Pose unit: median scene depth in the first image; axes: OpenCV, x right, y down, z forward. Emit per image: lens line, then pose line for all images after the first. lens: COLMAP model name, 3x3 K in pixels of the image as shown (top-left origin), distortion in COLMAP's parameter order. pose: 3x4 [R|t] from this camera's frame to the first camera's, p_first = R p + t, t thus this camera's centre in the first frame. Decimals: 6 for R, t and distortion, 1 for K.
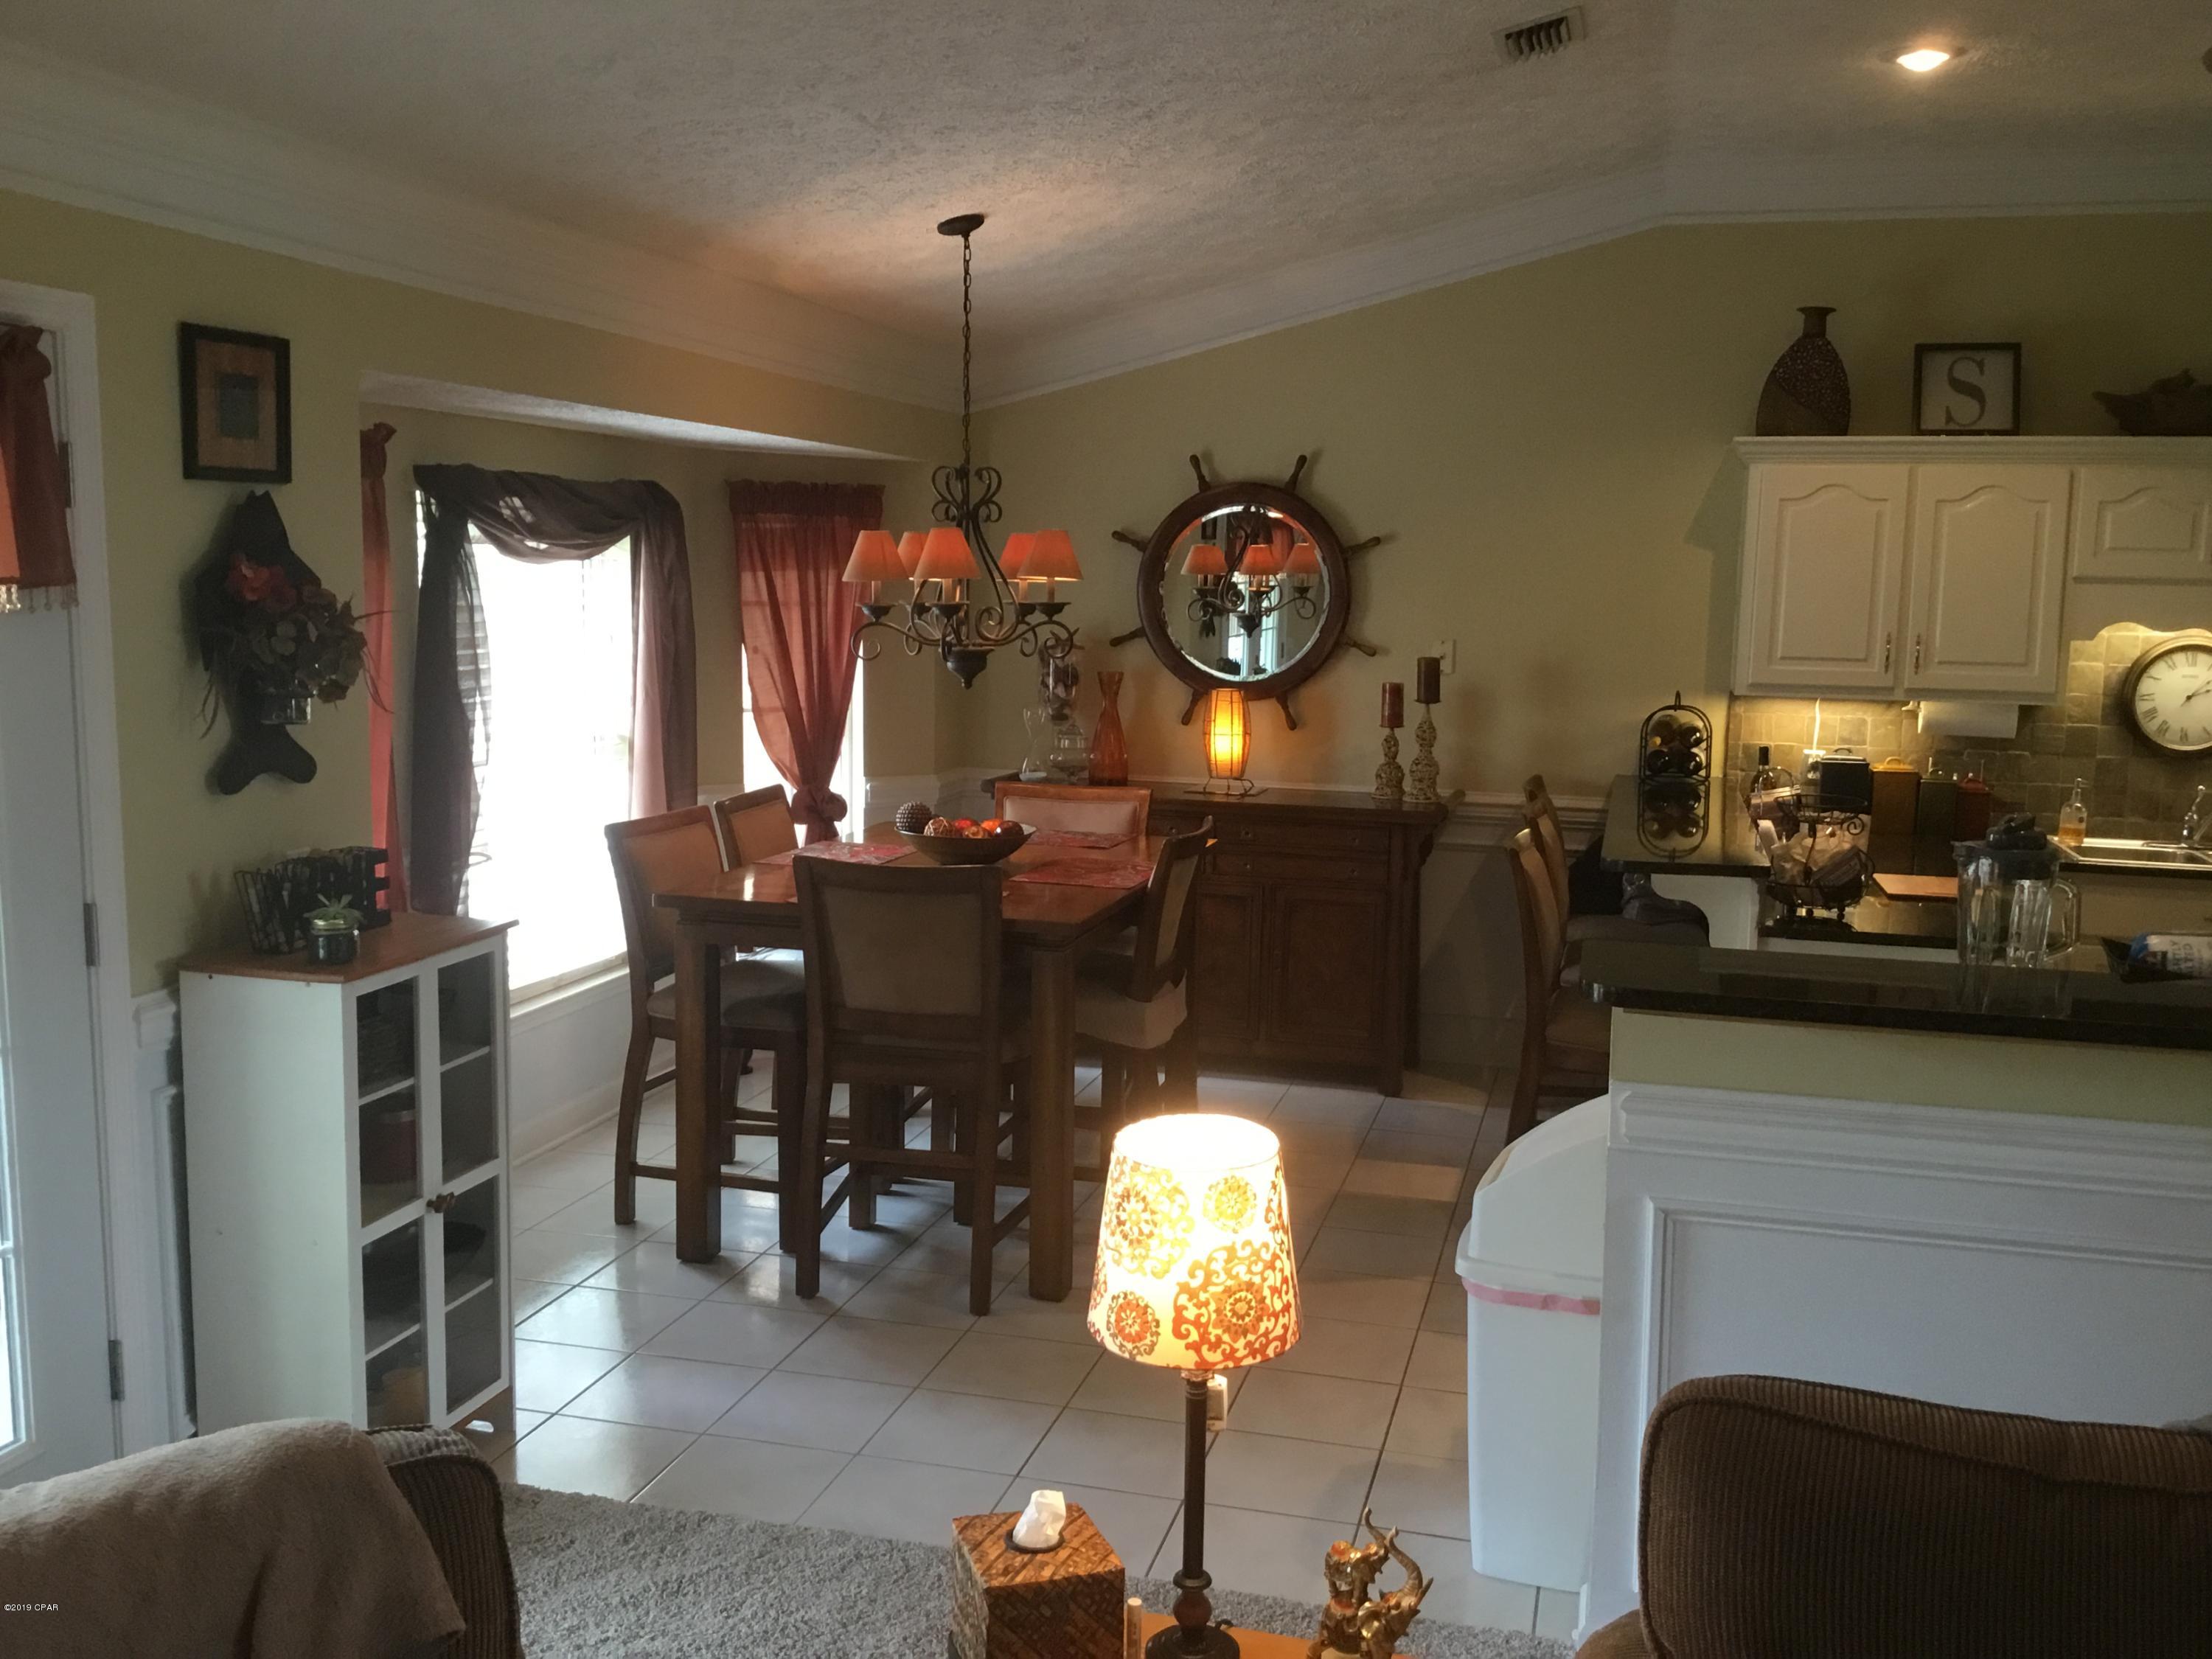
lens RADIAL K [[1997.9, 0, 1112.0], [0, 1997.9, 822.6], [0, 0, 1]] dist [0.012143, -0.023522]
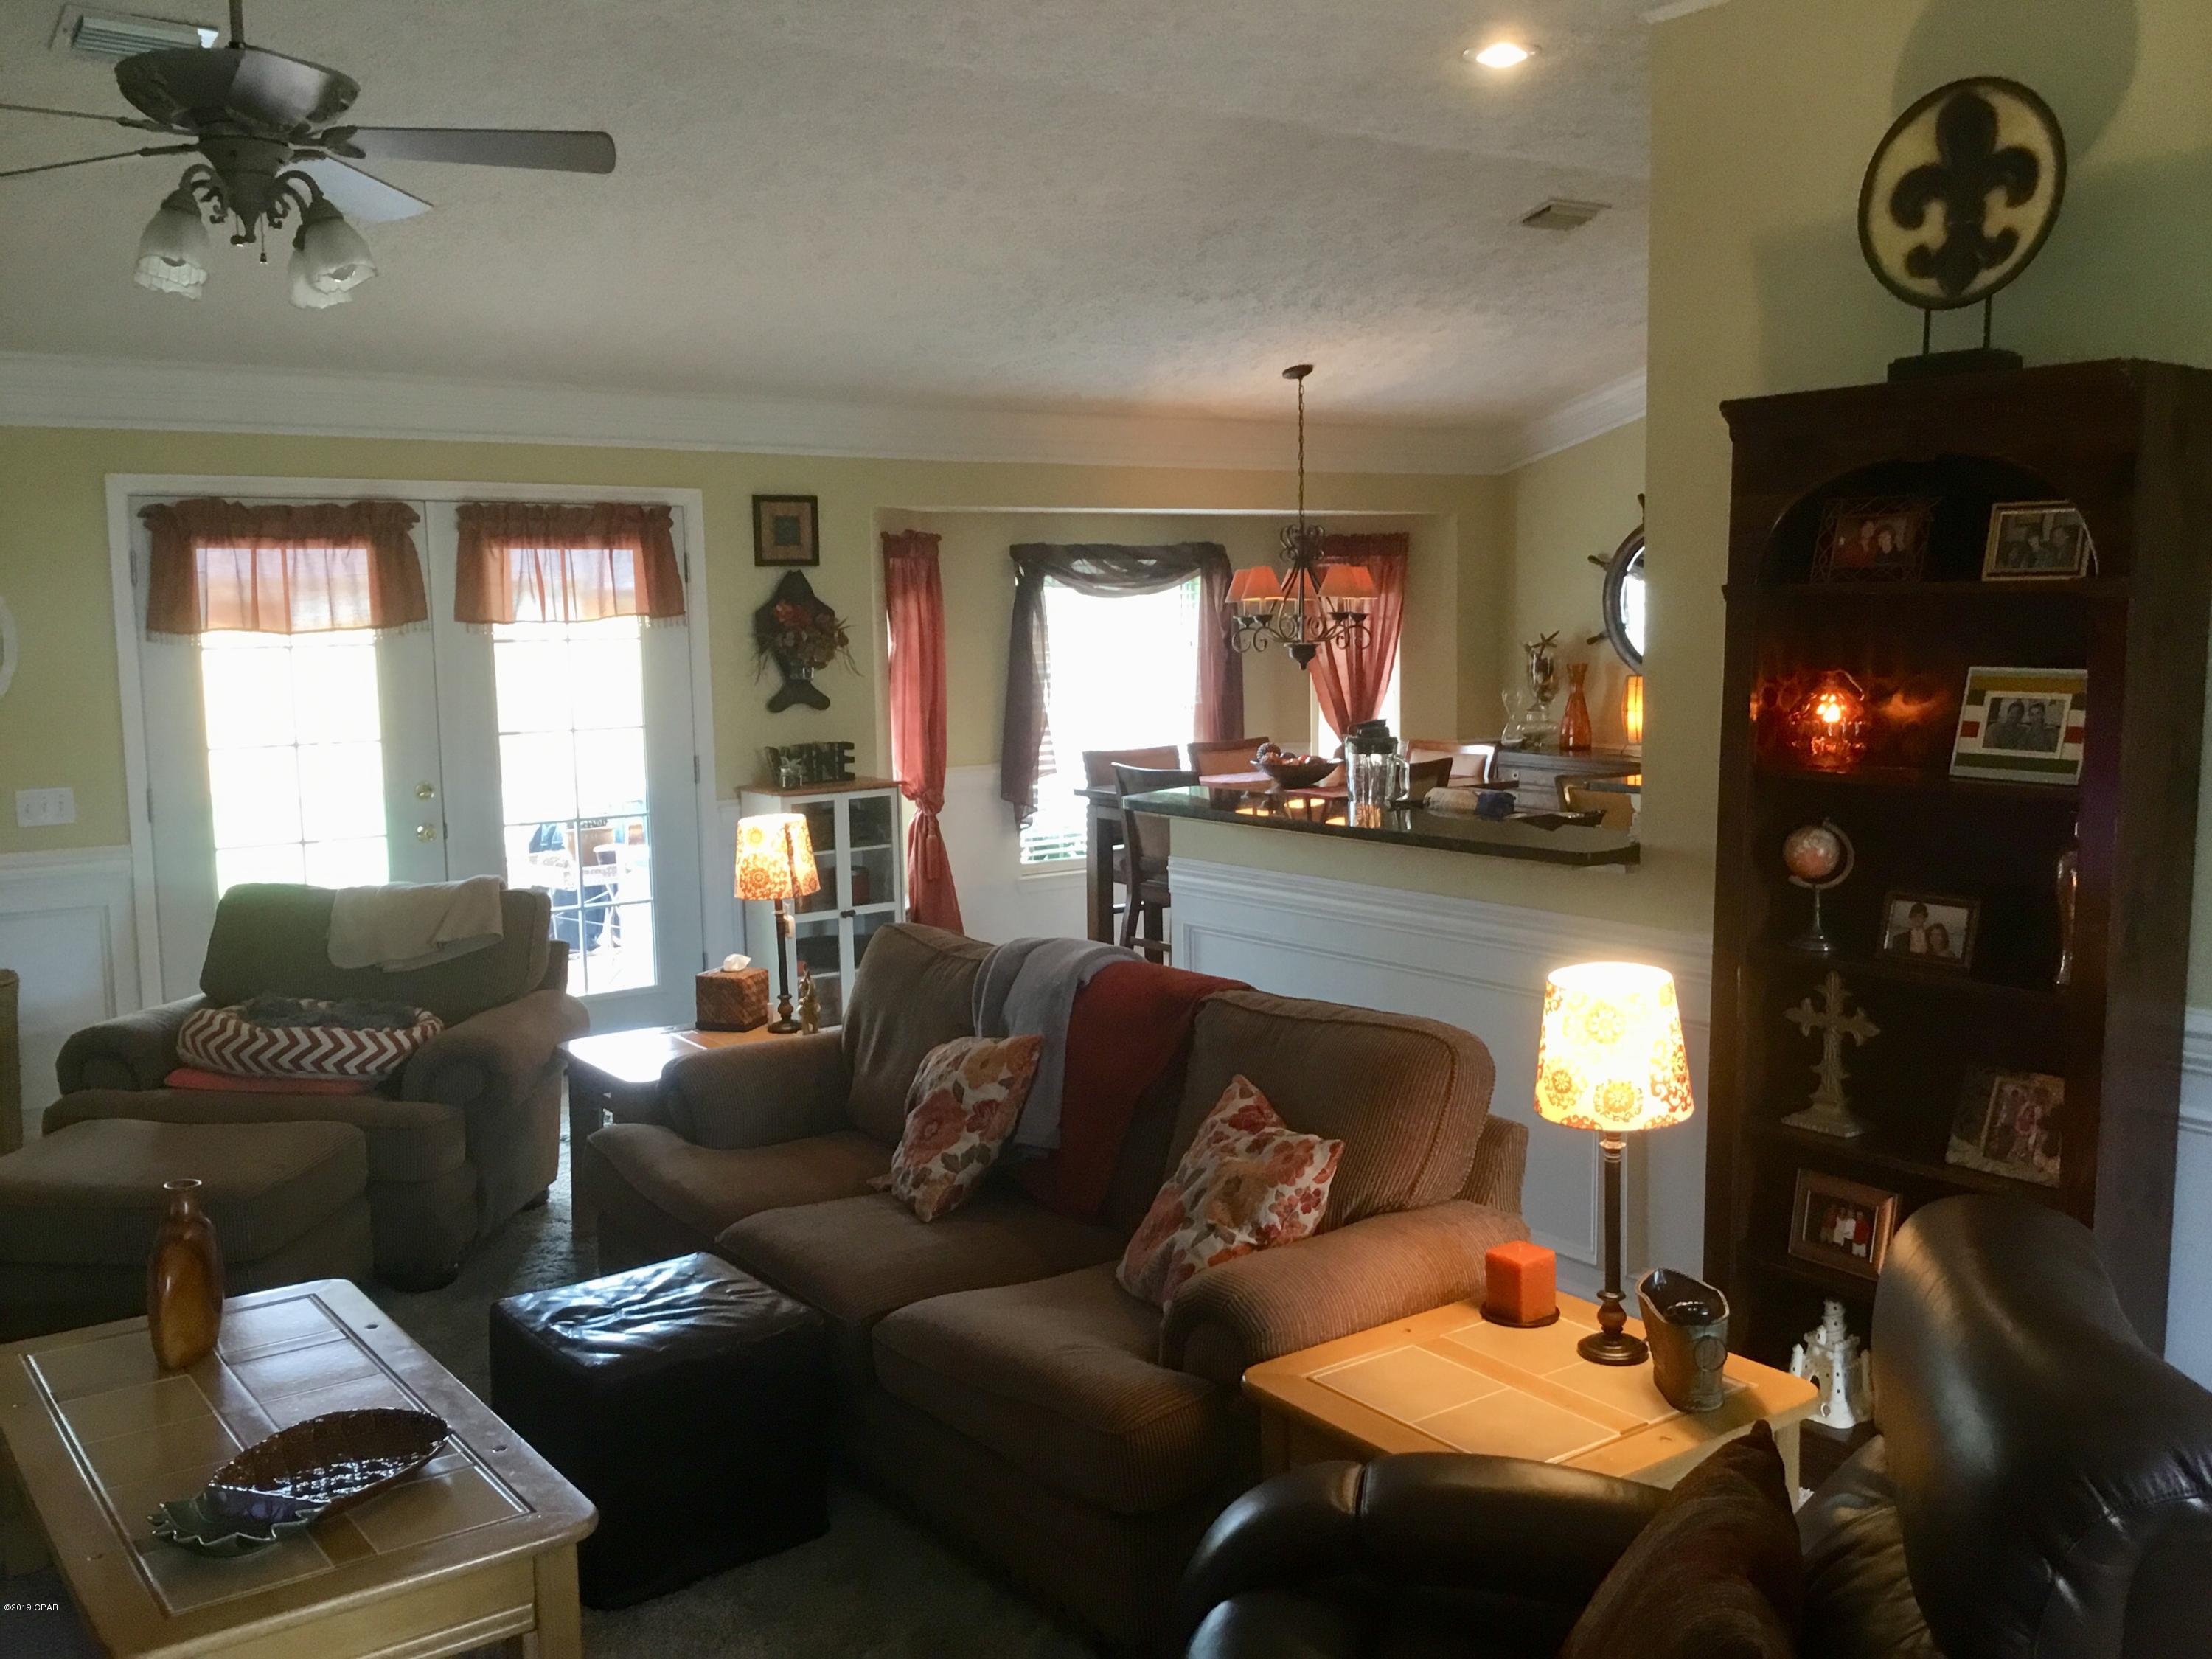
lens RADIAL K [[2026.0, 0, 1106.0], [0, 2026.0, 829.5], [0, 0, 1]] dist [0.178422, -0.003607]
pose [[0.773127, 0.044949, -0.632657, 1.020234], [-0.051380, 0.998646, 0.008163, 0.062965], [0.632167, 0.026195, 0.774389, -0.389337]]
